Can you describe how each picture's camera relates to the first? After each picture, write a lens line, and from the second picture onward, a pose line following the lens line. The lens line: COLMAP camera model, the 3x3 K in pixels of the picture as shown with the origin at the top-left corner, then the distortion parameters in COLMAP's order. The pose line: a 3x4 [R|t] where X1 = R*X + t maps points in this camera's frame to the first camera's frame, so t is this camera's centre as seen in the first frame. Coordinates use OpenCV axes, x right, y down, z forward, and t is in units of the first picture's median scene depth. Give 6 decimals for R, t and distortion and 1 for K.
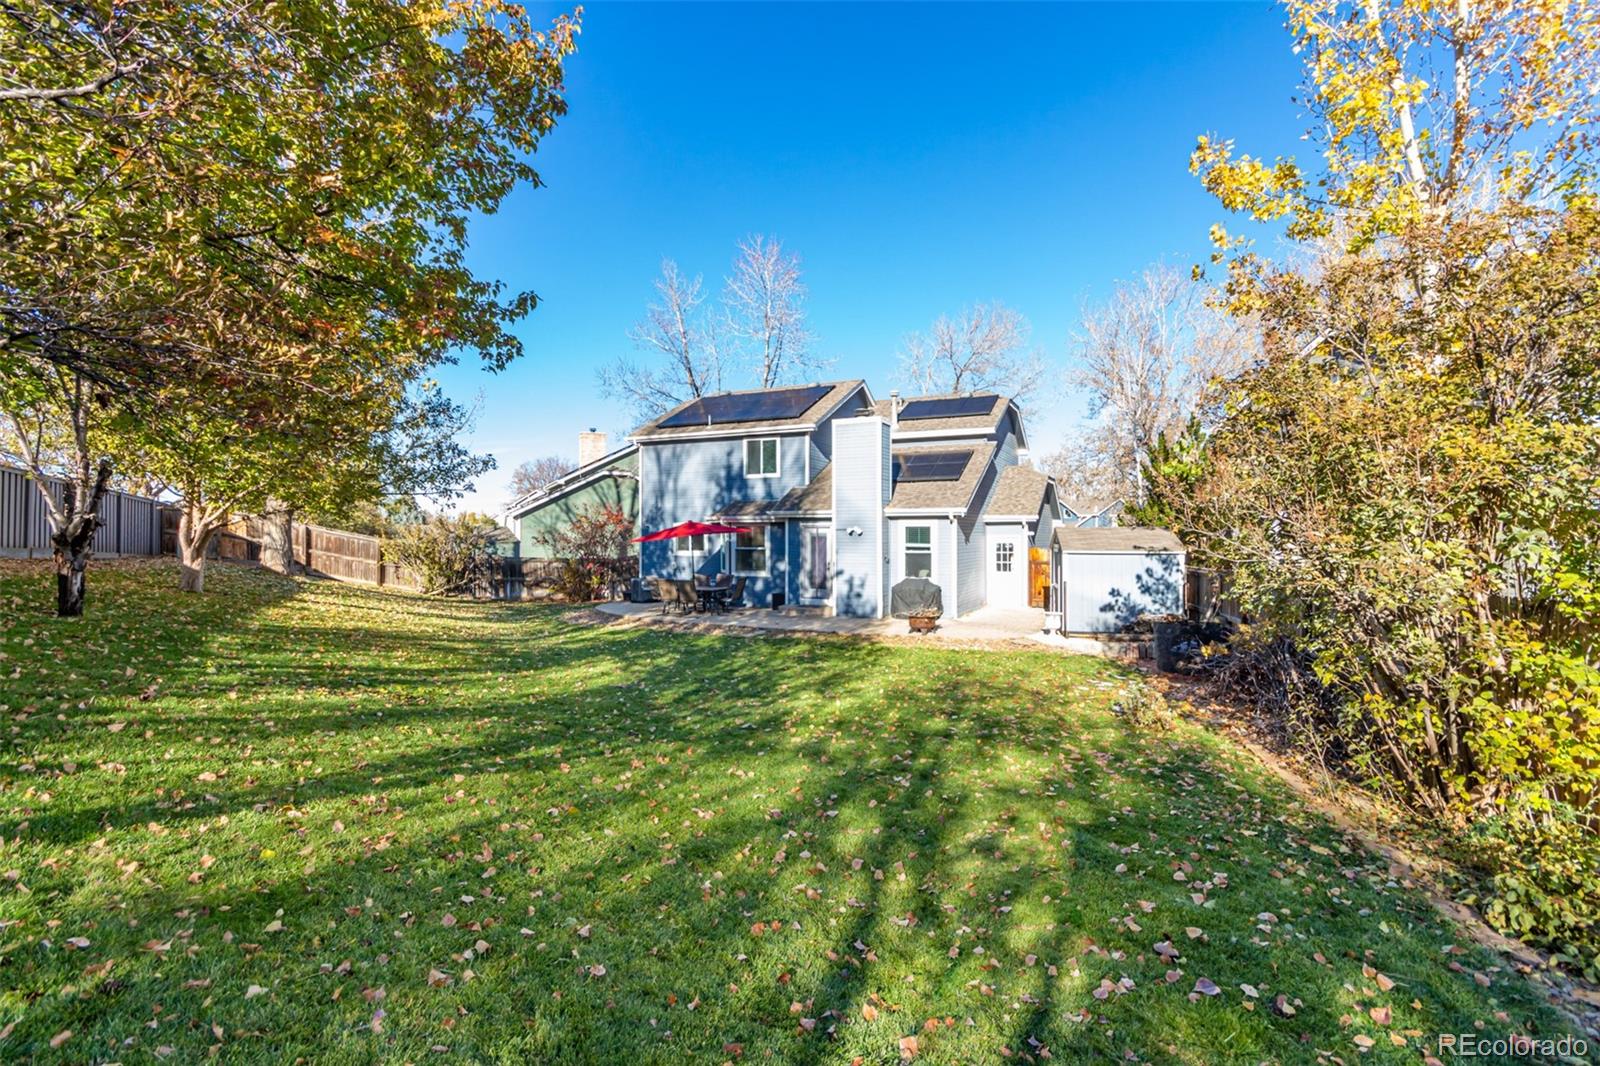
lens RADIAL K [[738.5, 0, 800.0], [0, 738.5, 533.0], [0, 0, 1]] dist [0.002885, 0.000714]
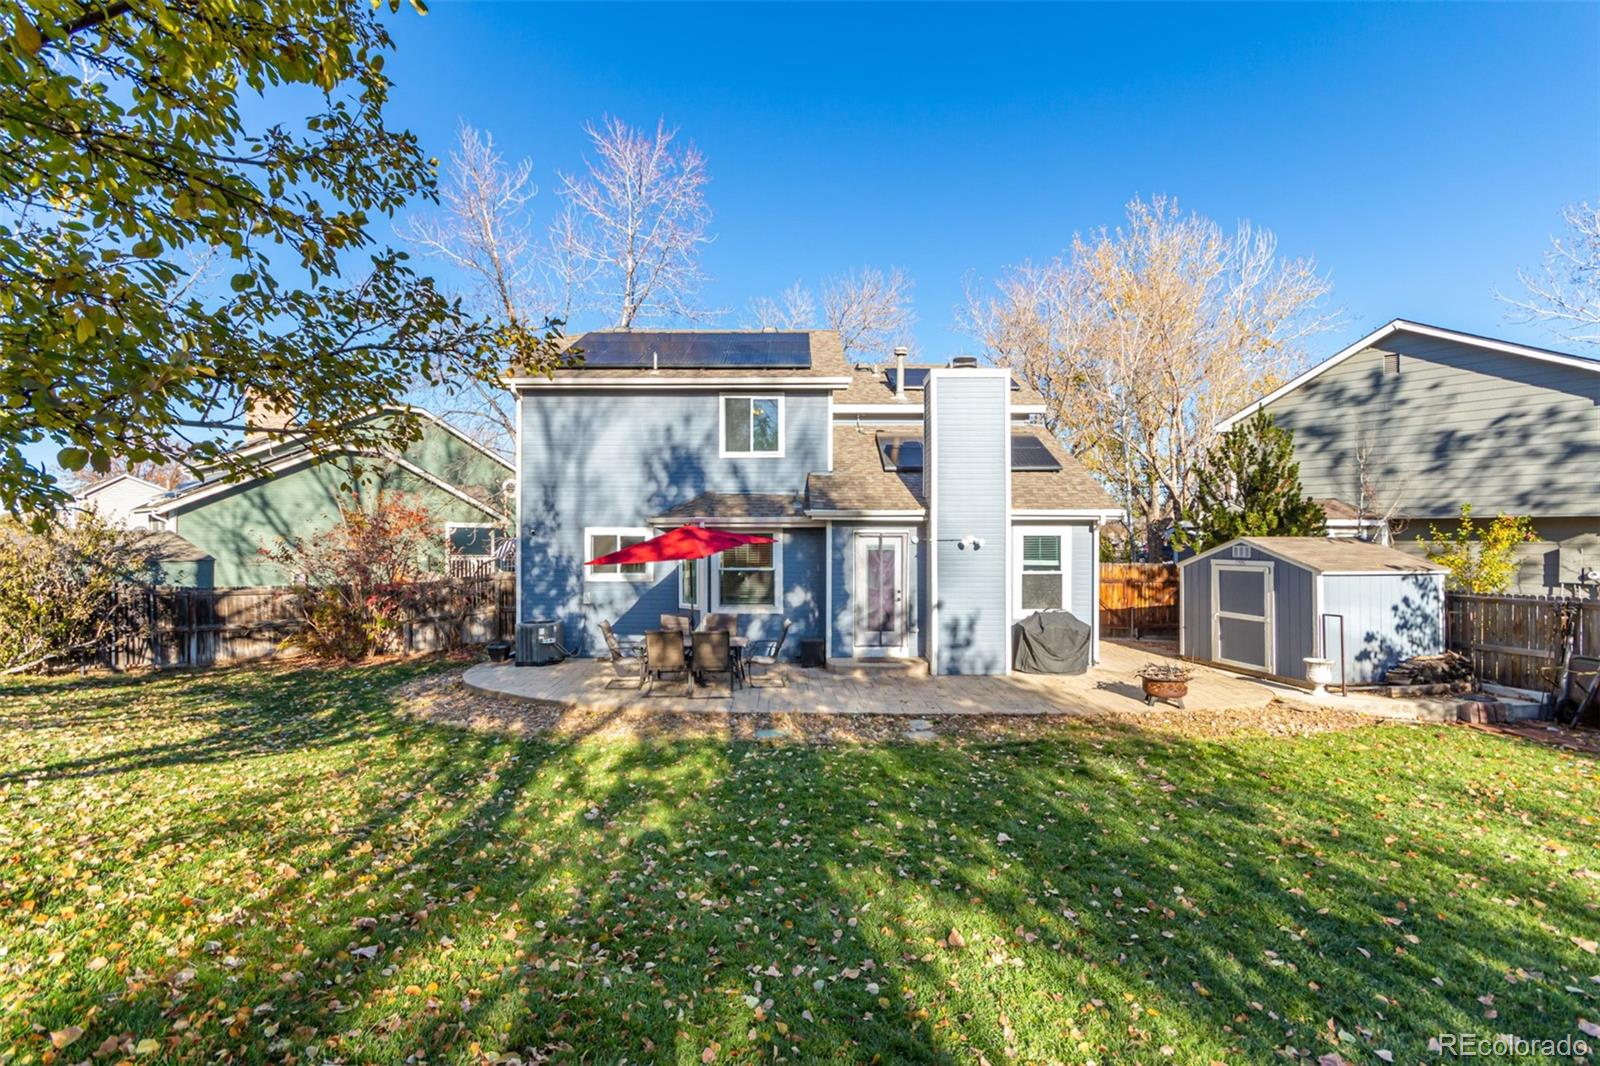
lens RADIAL K [[738.5, 0, 800.0], [0, 738.5, 533.0], [0, 0, 1]] dist [0.002885, 0.000714]
pose [[0.904977, 0.006598, 0.425410, -0.261546], [-0.002726, 0.999949, -0.009710, -0.004214], [-0.425453, 0.007628, 0.904949, 0.380834]]
